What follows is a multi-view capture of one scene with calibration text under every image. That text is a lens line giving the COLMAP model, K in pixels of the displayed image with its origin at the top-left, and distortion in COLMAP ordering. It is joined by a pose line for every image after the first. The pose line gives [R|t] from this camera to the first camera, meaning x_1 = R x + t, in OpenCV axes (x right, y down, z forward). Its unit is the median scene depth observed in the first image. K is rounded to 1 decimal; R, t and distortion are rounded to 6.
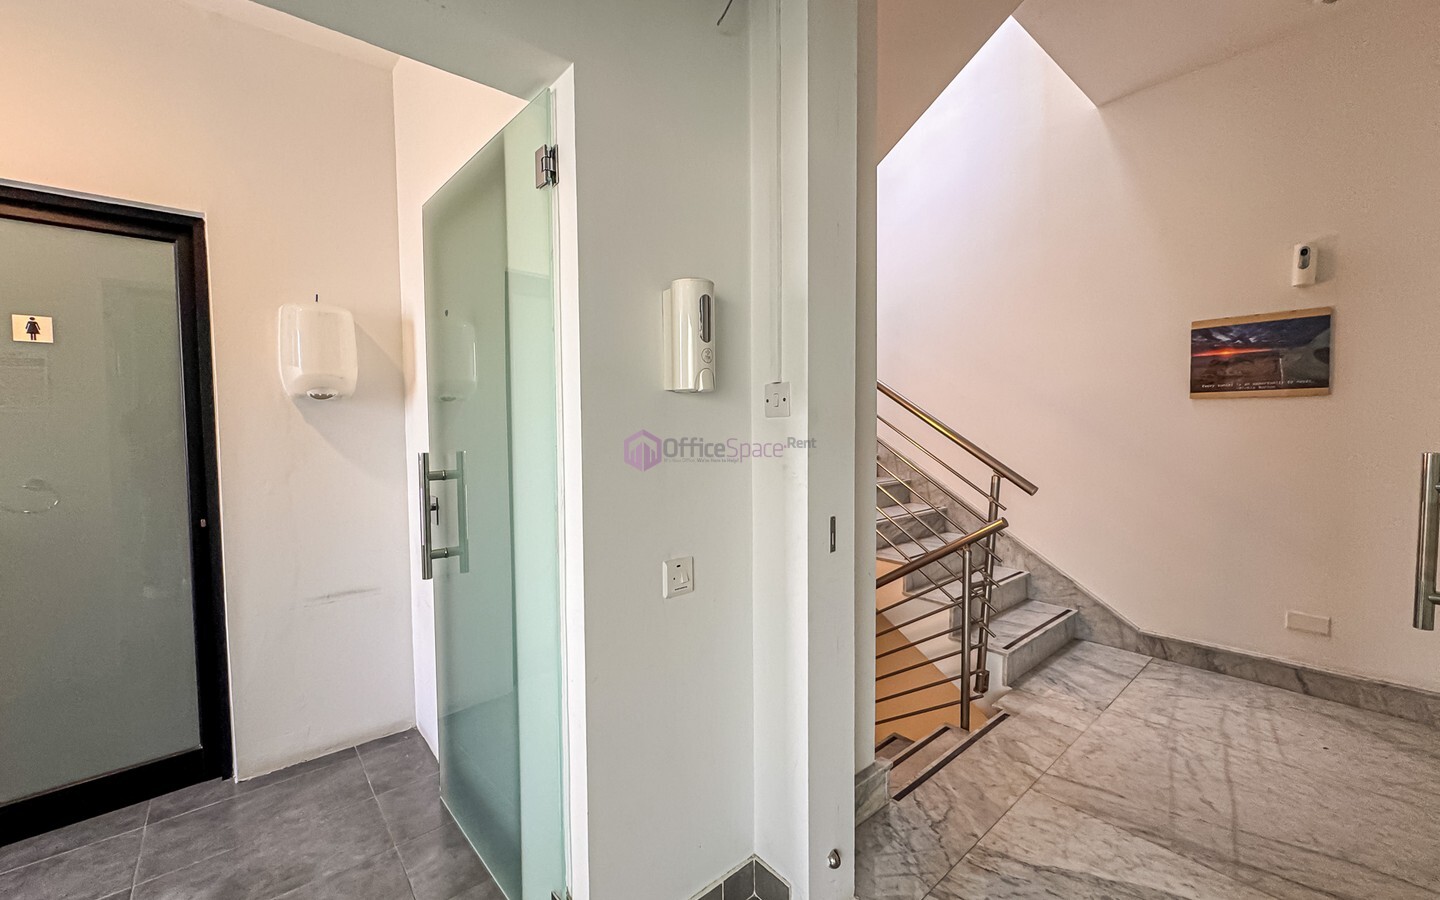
lens RADIAL K [[570.5, 0, 720.0], [0, 570.5, 450.0], [0, 0, 1]] dist [-0.001224, -0.000051]
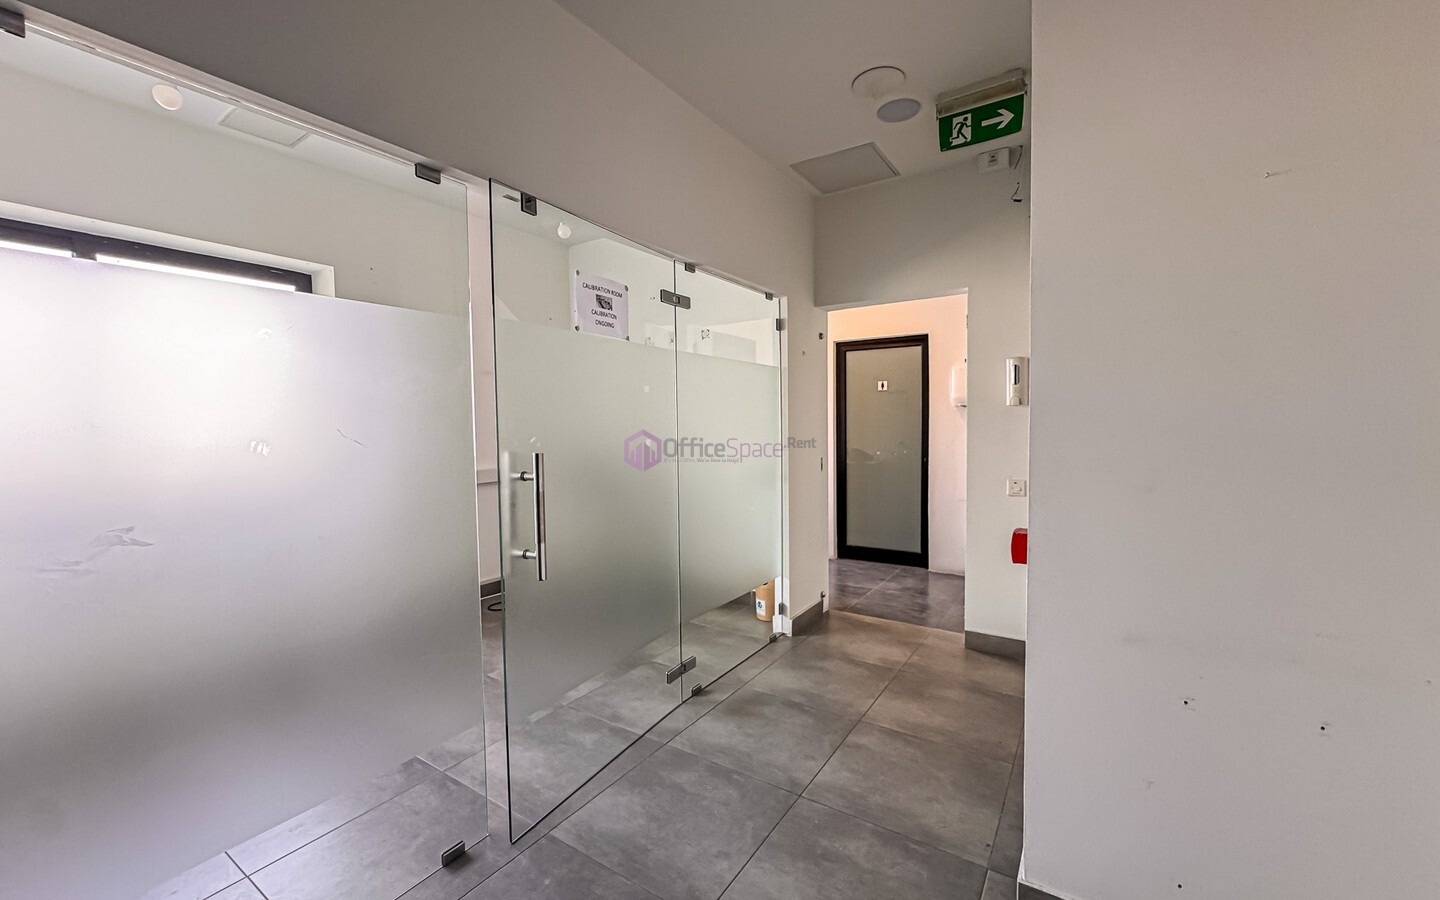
lens RADIAL K [[570.5, 0, 720.0], [0, 570.5, 450.0], [0, 0, 1]] dist [-0.001224, -0.000051]
pose [[0.266967, 0.050996, -0.962355, 1.345932], [-0.034147, 0.998472, 0.043437, 0.012816], [0.963100, 0.021265, 0.268301, -0.546776]]
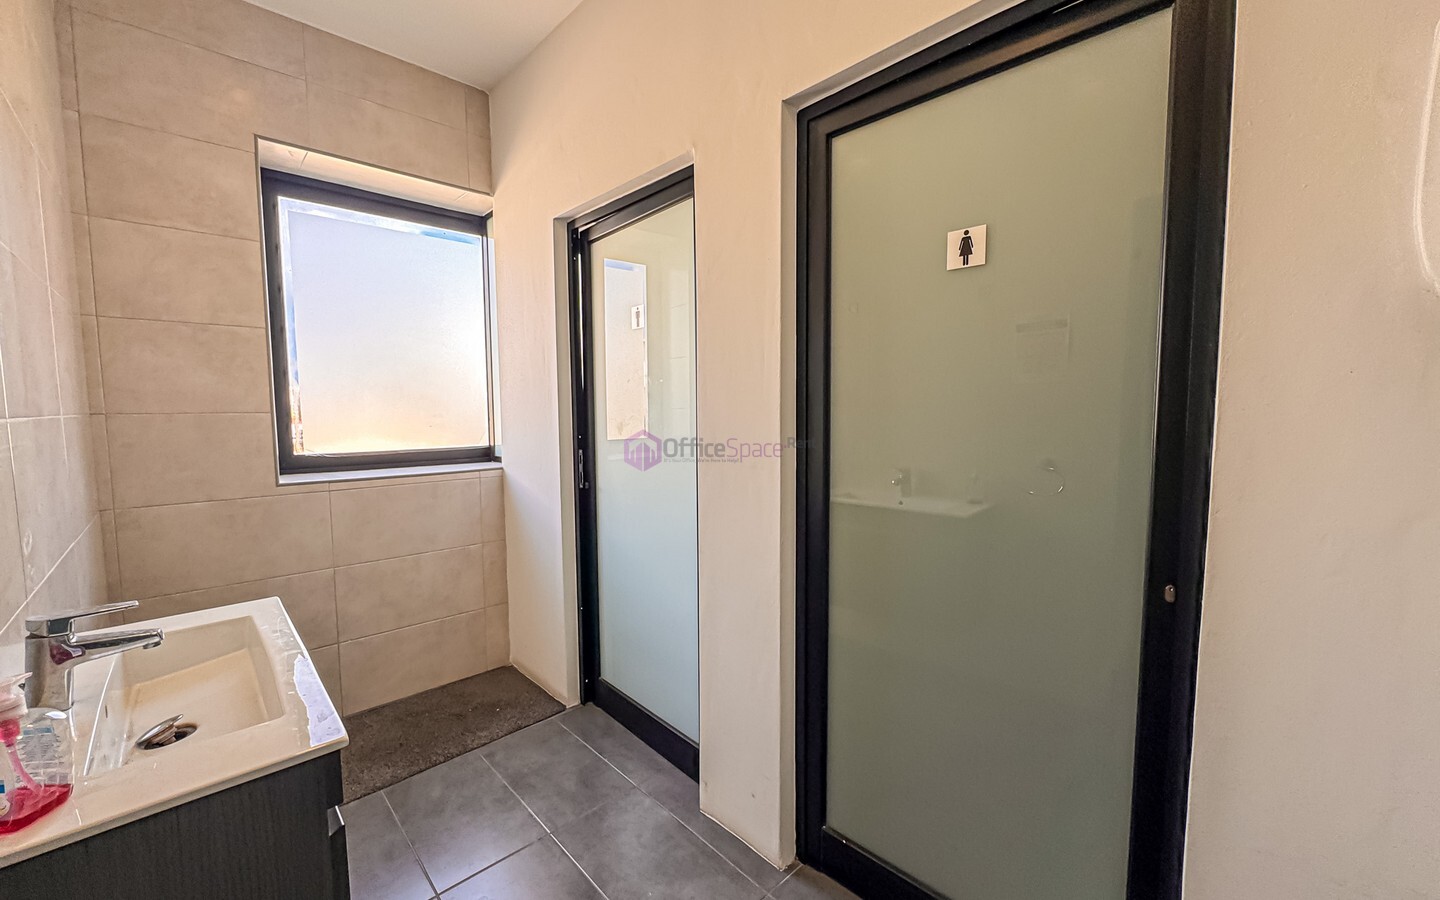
lens RADIAL K [[570.5, 0, 720.0], [0, 570.5, 450.0], [0, 0, 1]] dist [-0.001224, -0.000051]
pose [[0.052127, 0.083759, -0.995122, -0.559130], [-0.041180, 0.995809, 0.081660, -0.025964], [0.997791, 0.036722, 0.055358, 0.694462]]
